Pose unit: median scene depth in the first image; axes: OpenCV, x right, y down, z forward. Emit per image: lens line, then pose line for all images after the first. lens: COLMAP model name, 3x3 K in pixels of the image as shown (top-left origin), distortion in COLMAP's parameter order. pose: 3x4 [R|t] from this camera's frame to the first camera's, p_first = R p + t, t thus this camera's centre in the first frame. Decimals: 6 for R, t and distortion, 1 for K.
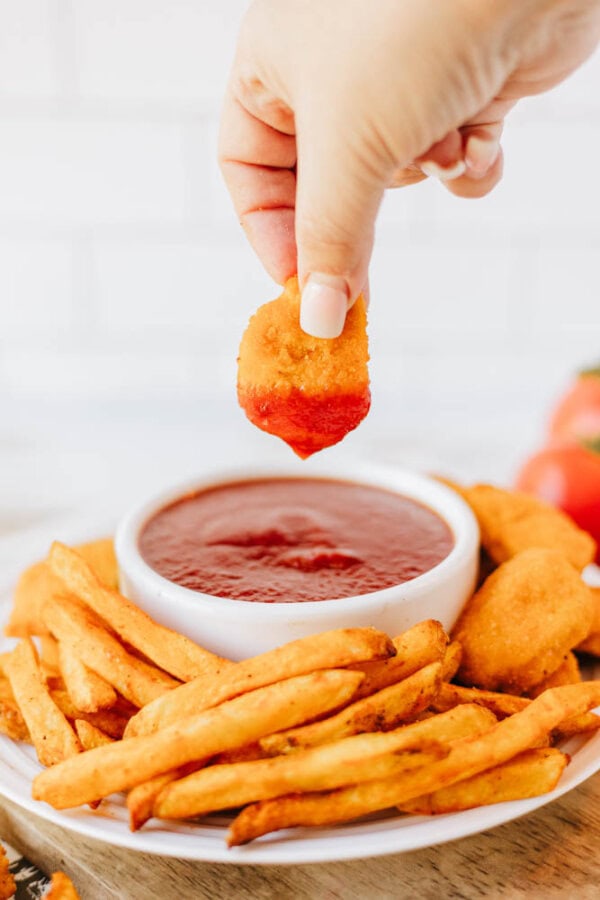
lens RADIAL K [[1424.7, 0, 311.9], [0, 1424.7, 447.5], [0, 0, 1]] dist [0.058454, 0.099659]
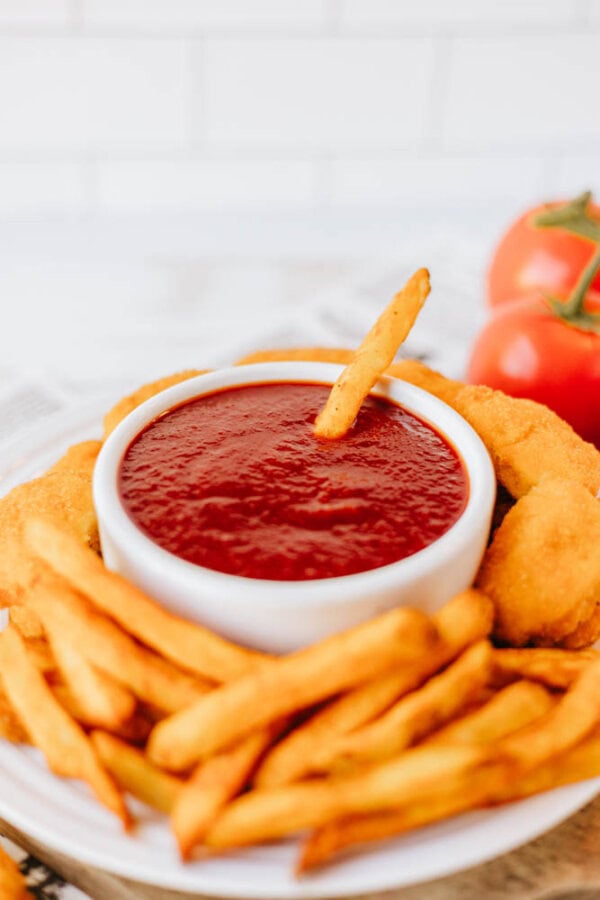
lens RADIAL K [[1424.7, 0, 311.9], [0, 1424.7, 447.5], [0, 0, 1]] dist [0.058454, 0.099659]
pose [[0.987260, -0.062390, 0.146374, -0.147330], [0.027391, 0.972826, 0.229913, -0.183894], [-0.156741, -0.222974, 0.962141, 0.151184]]
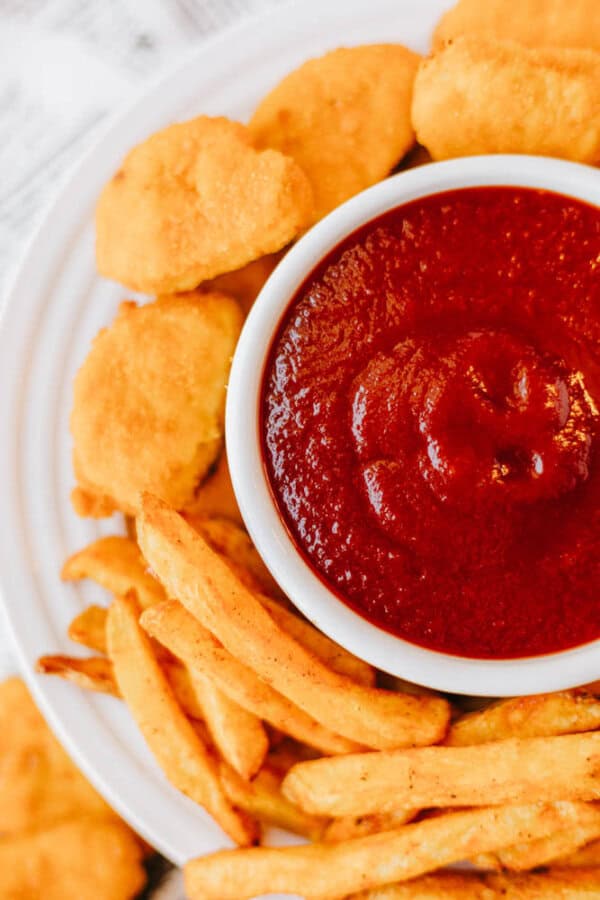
lens RADIAL K [[1424.7, 0, 311.9], [0, 1424.7, 447.5], [0, 0, 1]] dist [0.058454, 0.099659]
pose [[0.999370, -0.024364, 0.025809, -0.128610], [-0.011660, 0.461430, 0.887100, -0.575296], [-0.033522, -0.886842, 0.460856, 0.781453]]
